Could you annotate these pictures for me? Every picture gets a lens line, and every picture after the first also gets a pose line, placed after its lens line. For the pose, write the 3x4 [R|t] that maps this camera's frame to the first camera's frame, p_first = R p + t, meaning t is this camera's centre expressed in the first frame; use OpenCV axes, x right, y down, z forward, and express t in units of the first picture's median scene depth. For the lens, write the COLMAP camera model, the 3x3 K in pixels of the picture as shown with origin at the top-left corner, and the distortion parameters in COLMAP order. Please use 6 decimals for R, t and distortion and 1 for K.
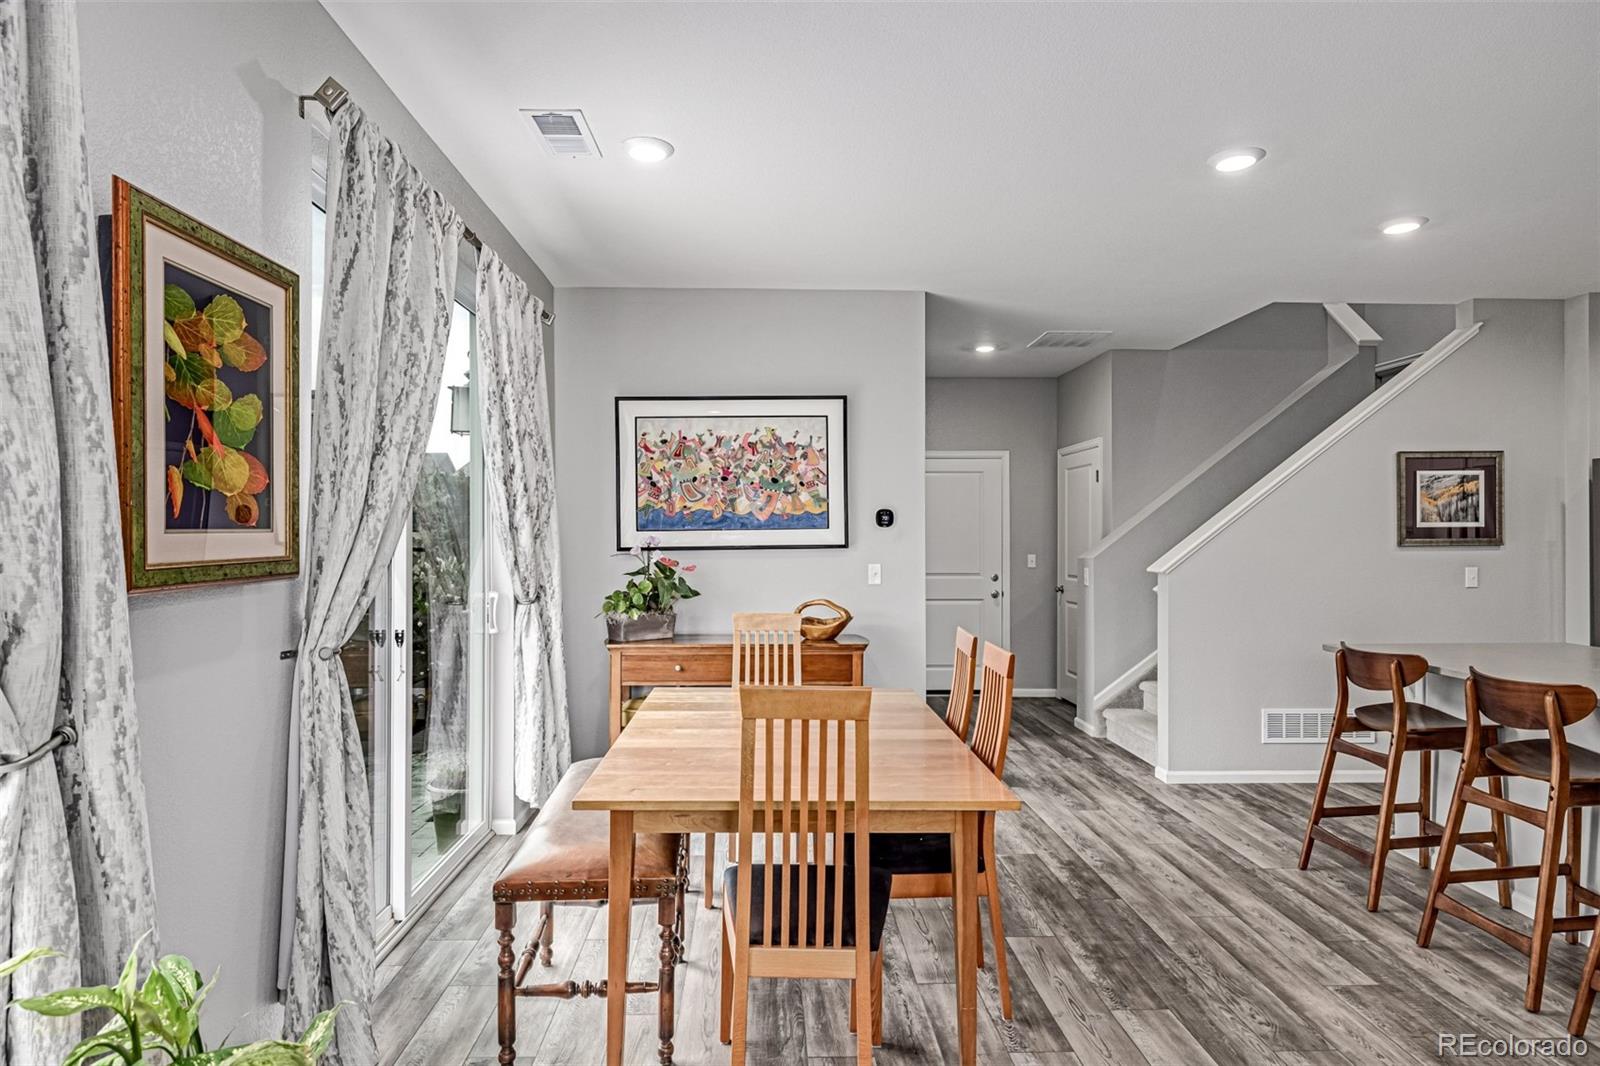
lens RADIAL K [[847.9, 0, 800.5], [0, 847.9, 527.9], [0, 0, 1]] dist [0.006465, -0.000516]
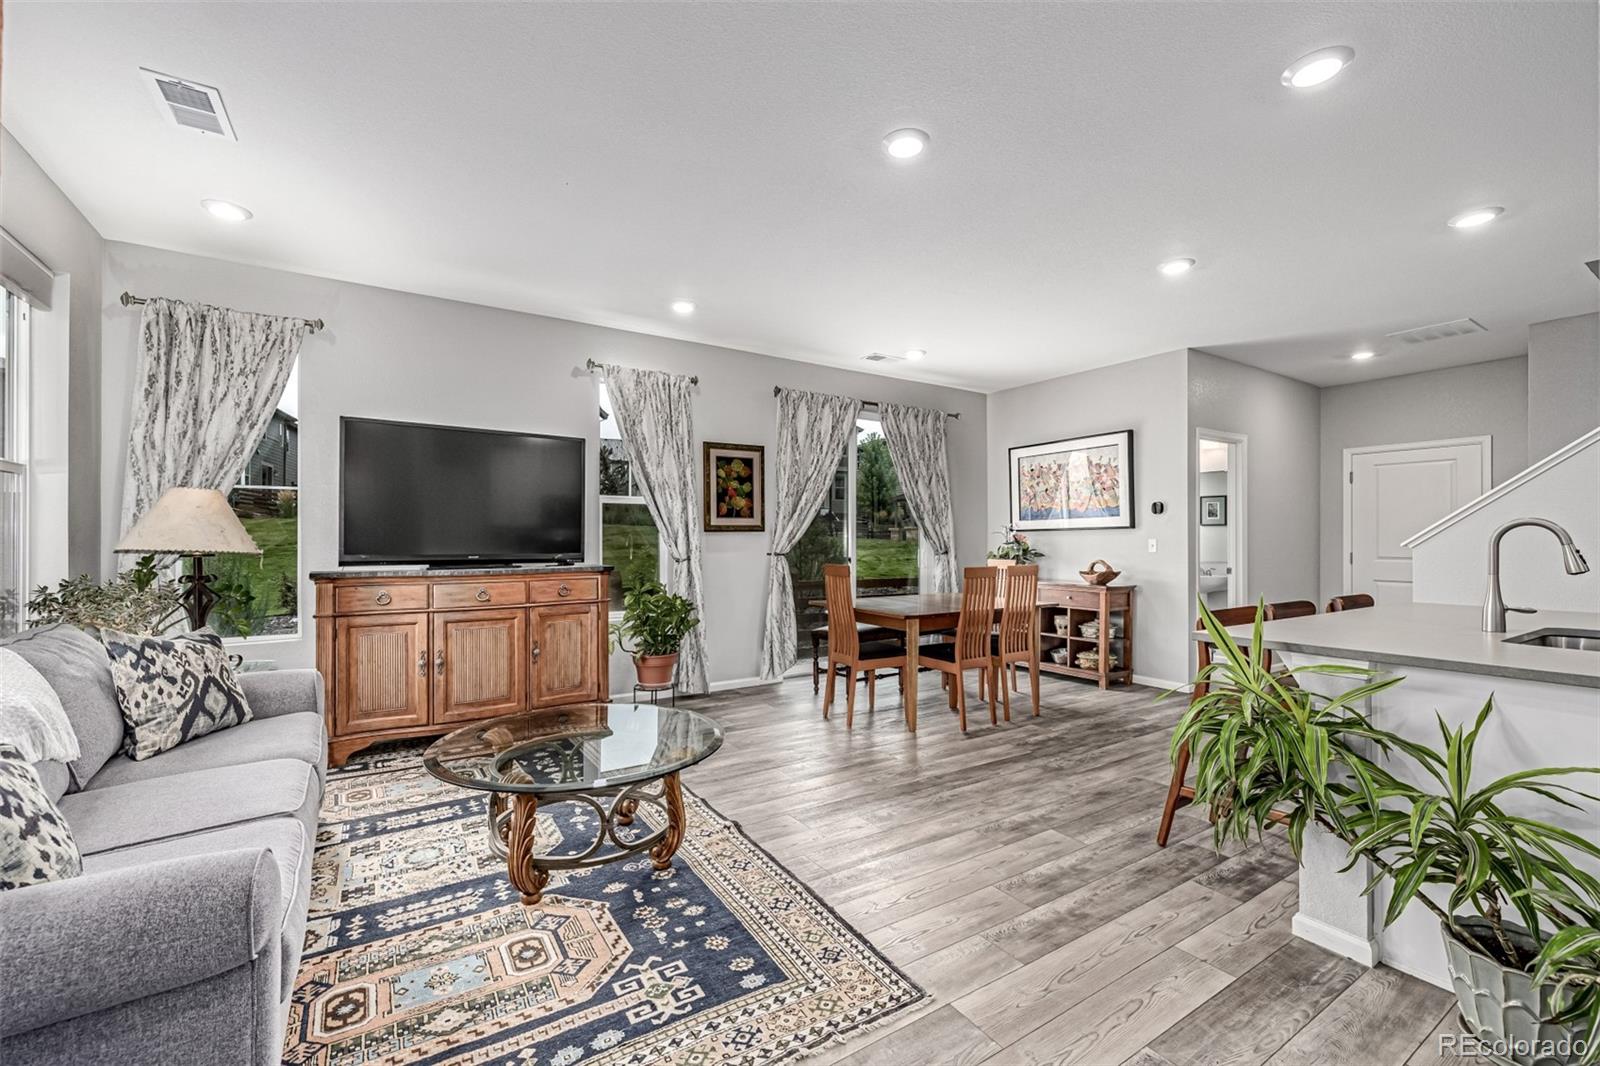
lens RADIAL K [[675.2, 0, 793.8], [0, 675.2, 546.9], [0, 0, 1]] dist [-0.000913, 0.001065]
pose [[0.513142, 0.008373, -0.858263, 0.788654], [0.008046, 0.999862, 0.014565, 0.033875], [0.858266, -0.014379, 0.513003, -0.145330]]
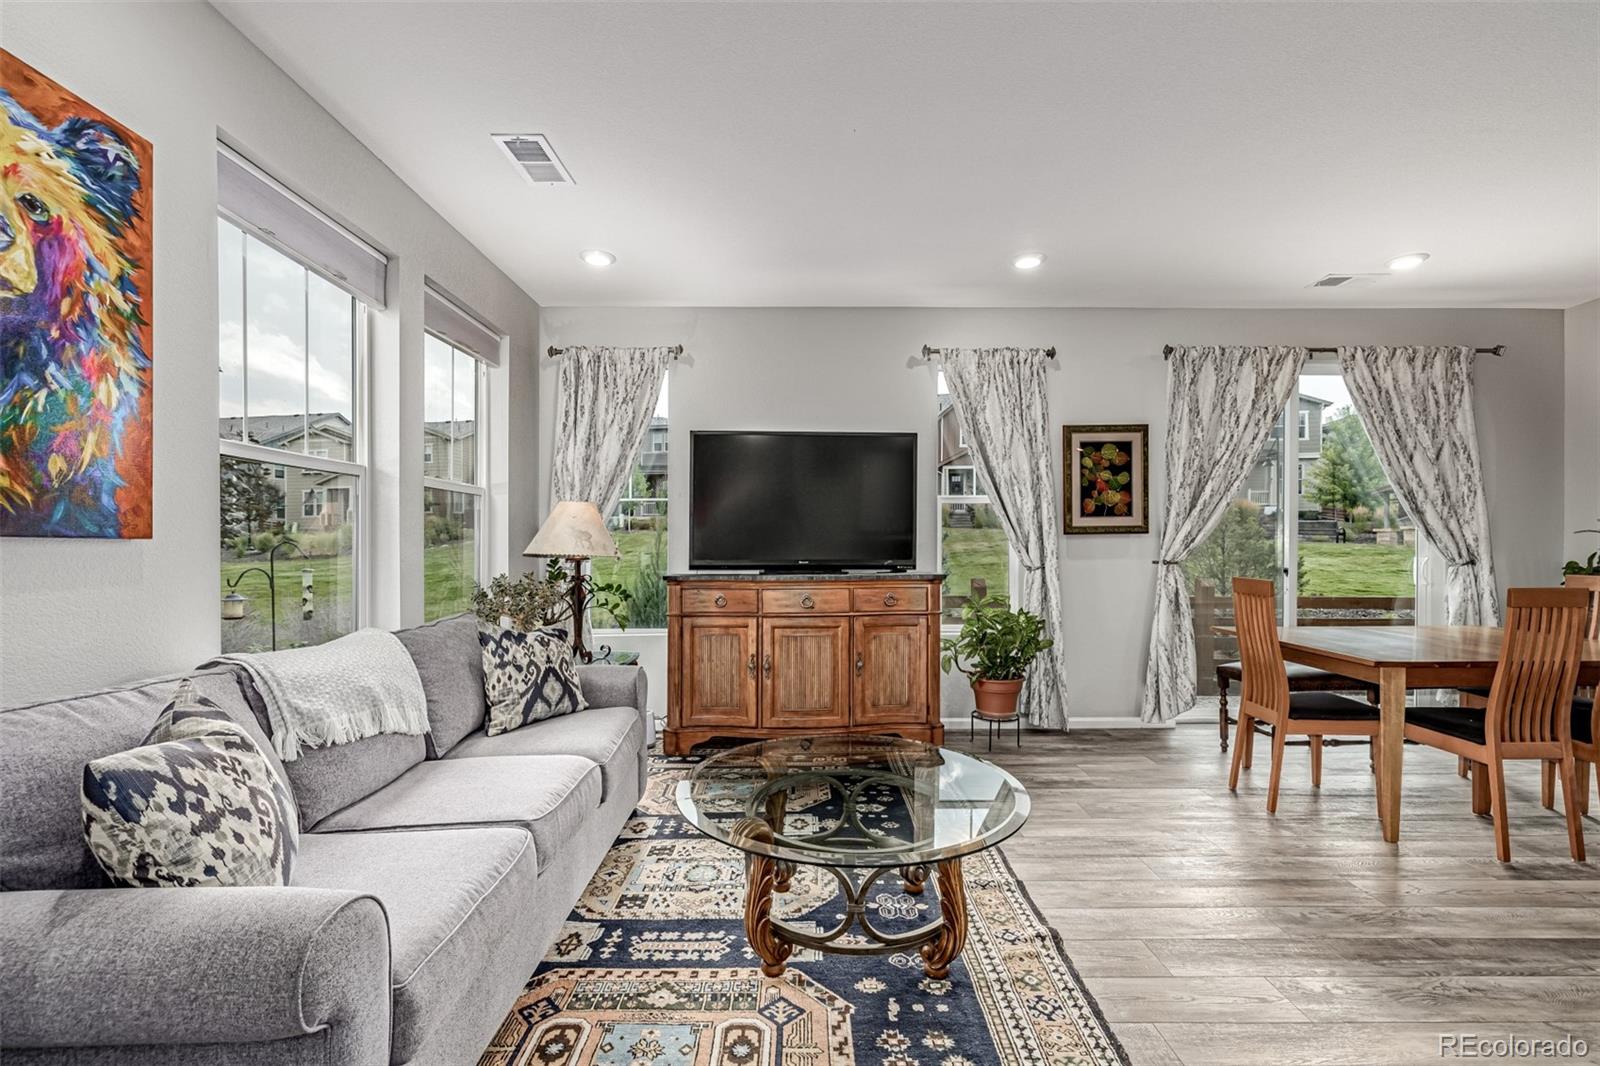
lens RADIAL K [[675.2, 0, 794.9], [0, 675.2, 552.4], [0, 0, 1]] dist [-0.000913, 0.001065]
pose [[-0.033420, 0.010302, -0.999388, 0.687798], [0.011427, 0.999885, 0.009925, 0.035174], [0.999376, -0.011089, -0.033534, -0.035578]]
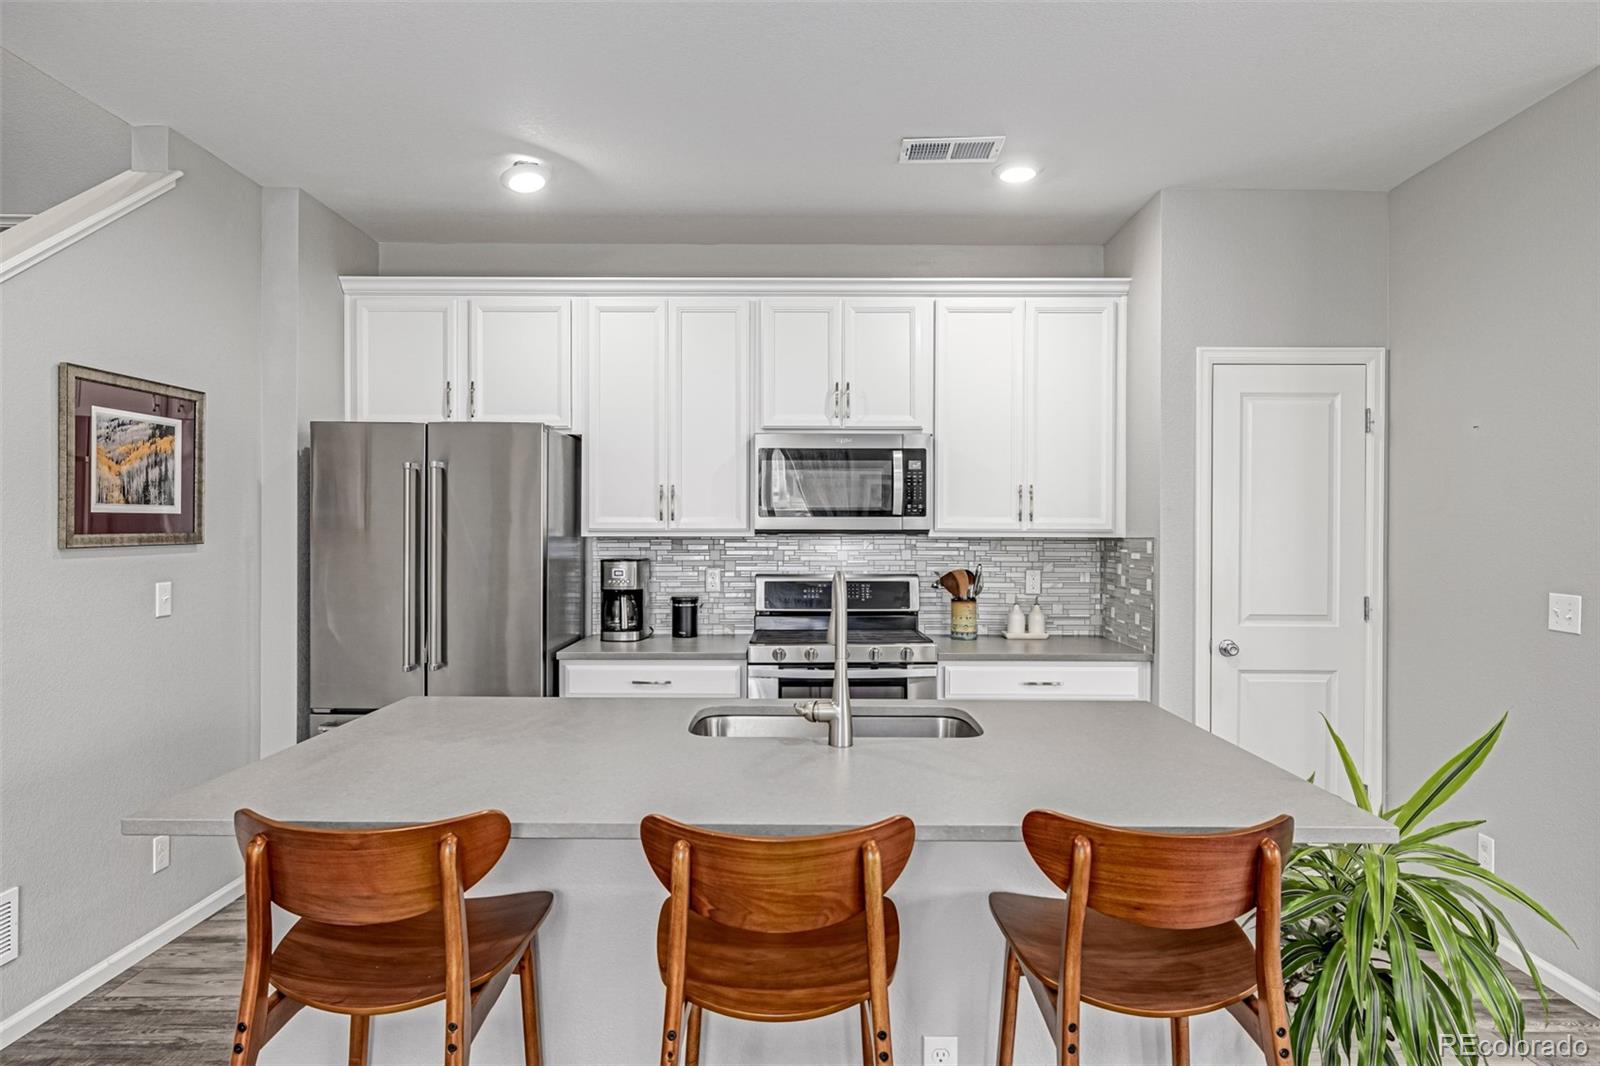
lens RADIAL K [[911.3, 0, 794.0], [0, 911.3, 533.4], [0, 0, 1]] dist [0.010448, -0.004908]
pose [[0.043913, -0.002540, 0.999032, 0.181531], [-0.015222, 0.999879, 0.003211, 0.003892], [-0.998919, -0.015349, 0.043869, 0.556509]]
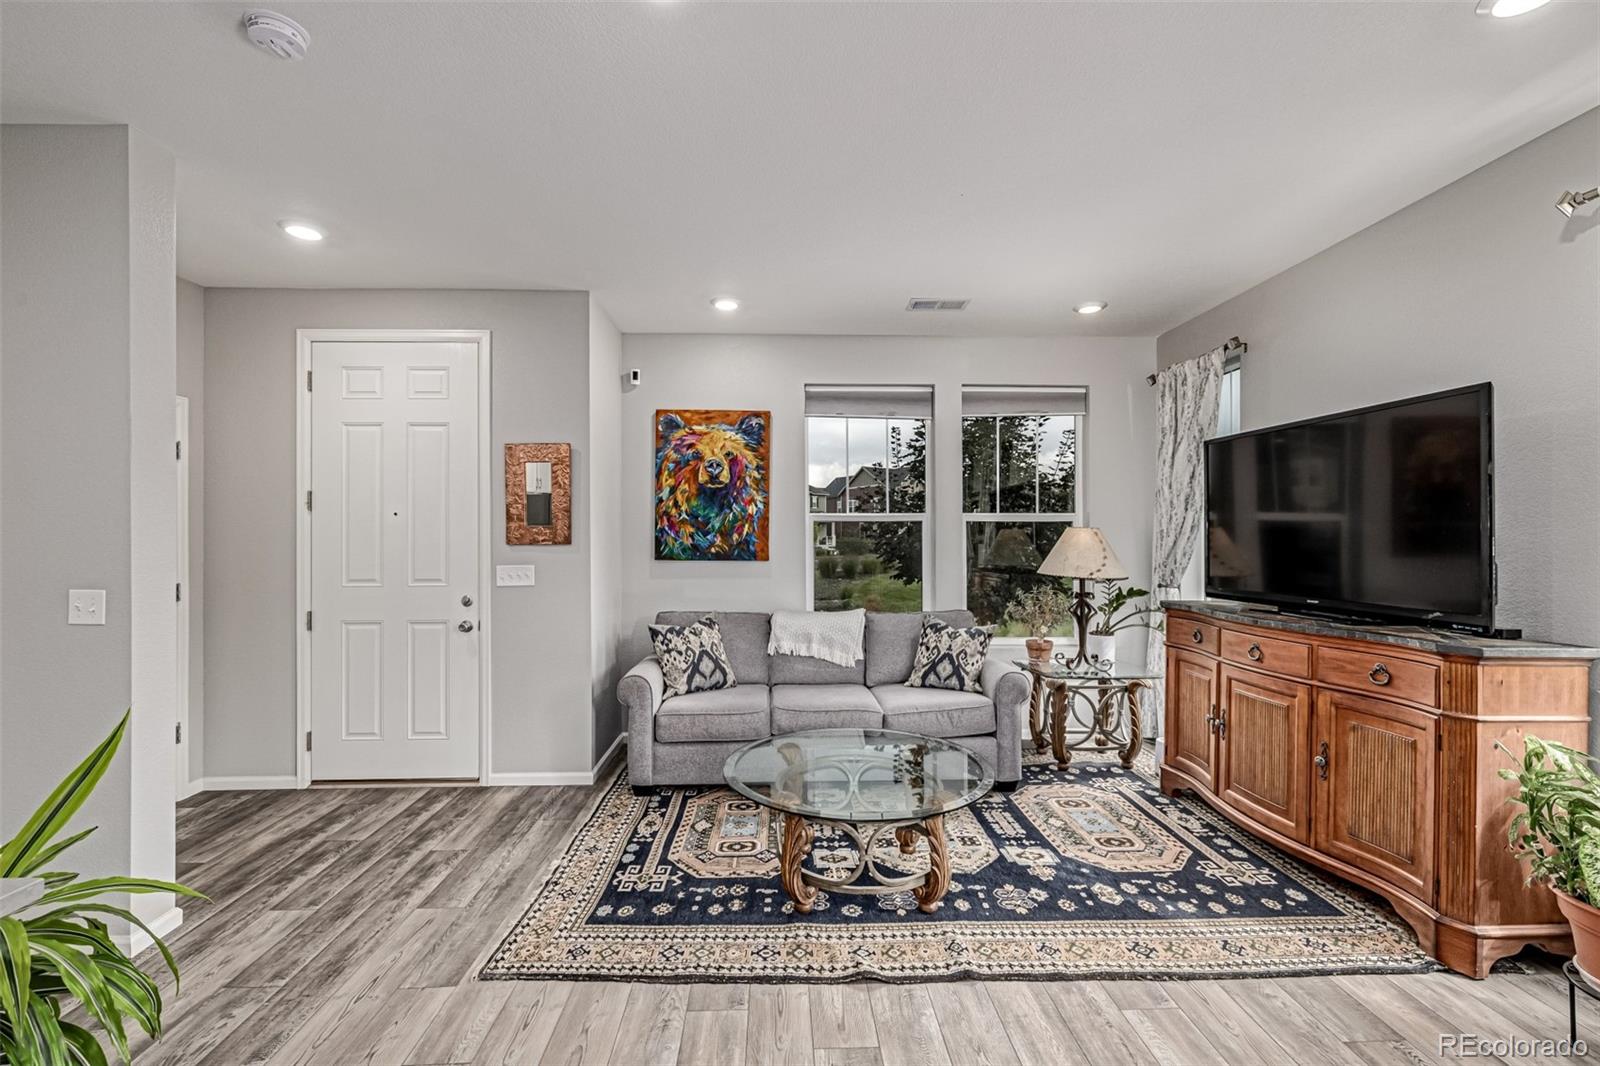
lens RADIAL K [[675.2, 0, 806.4], [0, 675.2, 535.7], [0, 0, 1]] dist [-0.000913, 0.001065]
pose [[-0.999995, -0.000740, -0.003079, 0.288902], [-0.000696, 0.999897, -0.014350, 0.006068], [0.003090, -0.014348, -0.999892, 0.559925]]
